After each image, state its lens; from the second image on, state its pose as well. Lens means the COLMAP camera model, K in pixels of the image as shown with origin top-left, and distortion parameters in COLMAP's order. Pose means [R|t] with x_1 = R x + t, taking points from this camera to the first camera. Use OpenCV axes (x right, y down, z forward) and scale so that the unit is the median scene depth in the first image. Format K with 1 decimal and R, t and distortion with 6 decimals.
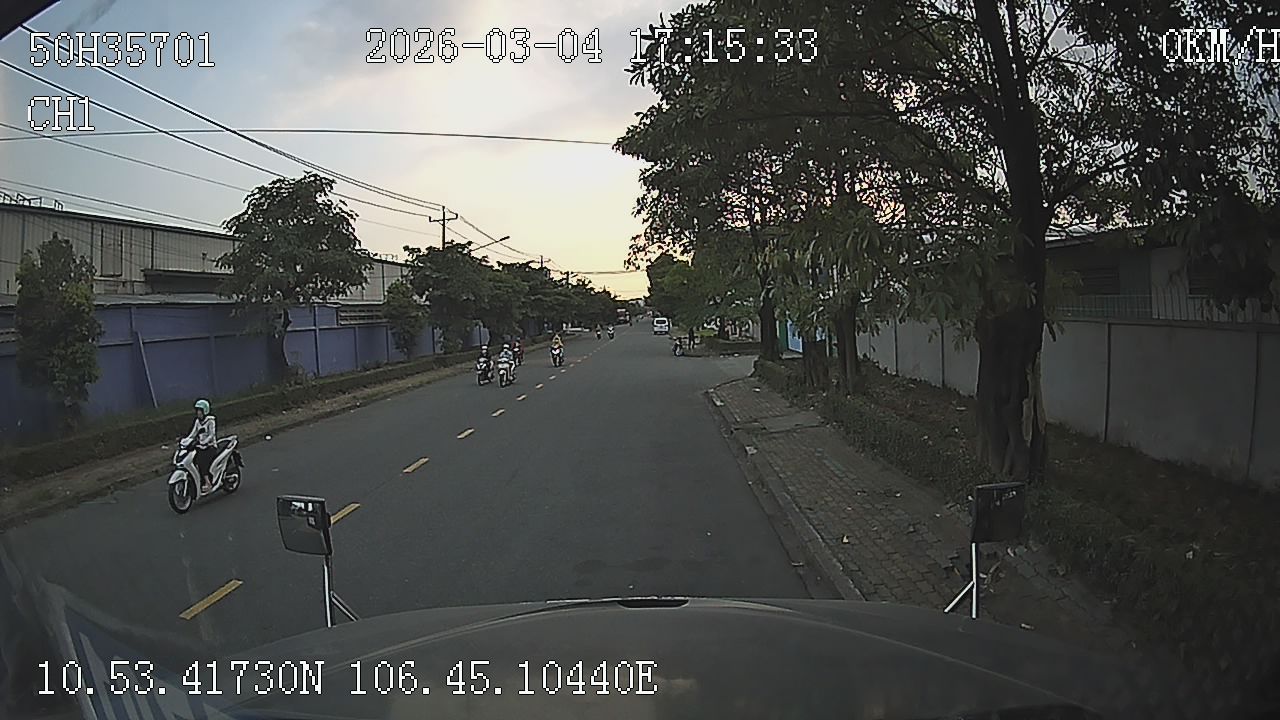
lens RADIAL K [[995.1, 0, 636.5], [0, 995.1, 319.2], [0, 0, 1]] dist [0.521249, 0.003197]
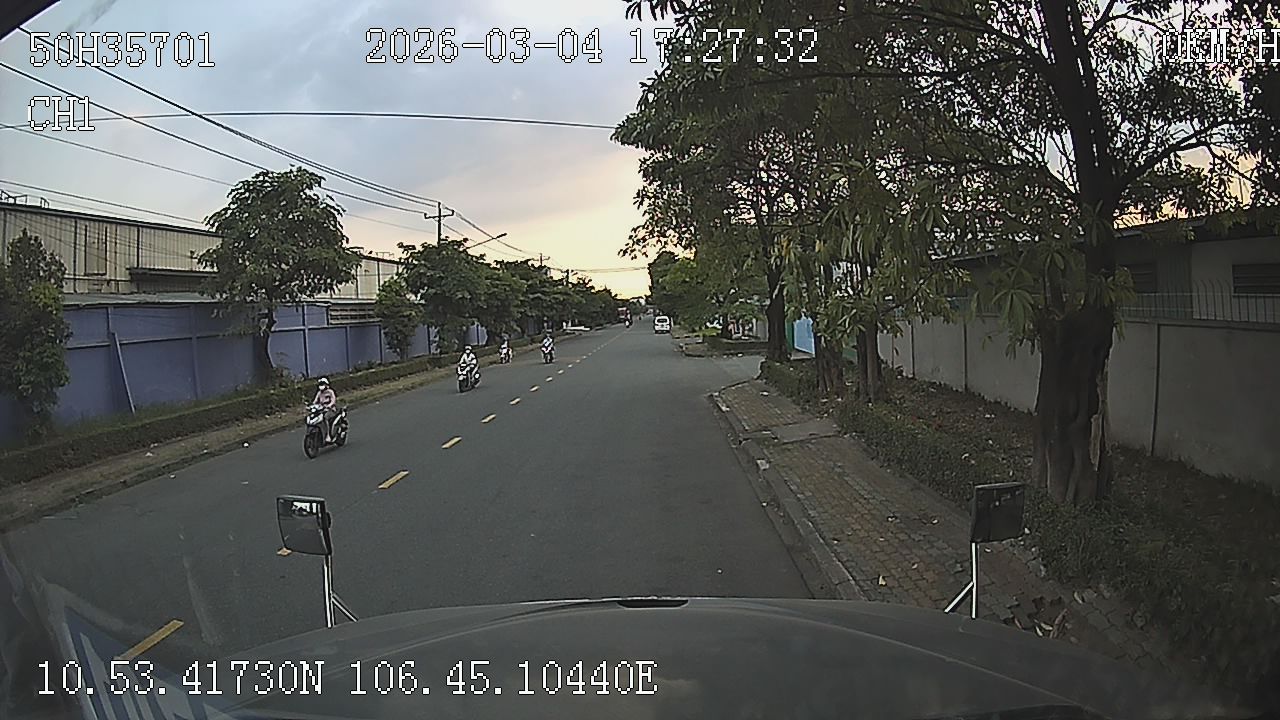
lens RADIAL K [[963.9, 0, 640.0], [0, 963.9, 360.0], [0, 0, 1]] dist [-0.001223, 0.001478]
pose [[0.999996, -0.000713, 0.002628, 0.001498], [0.000596, 0.999013, 0.044411, -0.001654], [-0.002657, -0.044409, 0.999010, 0.145202]]
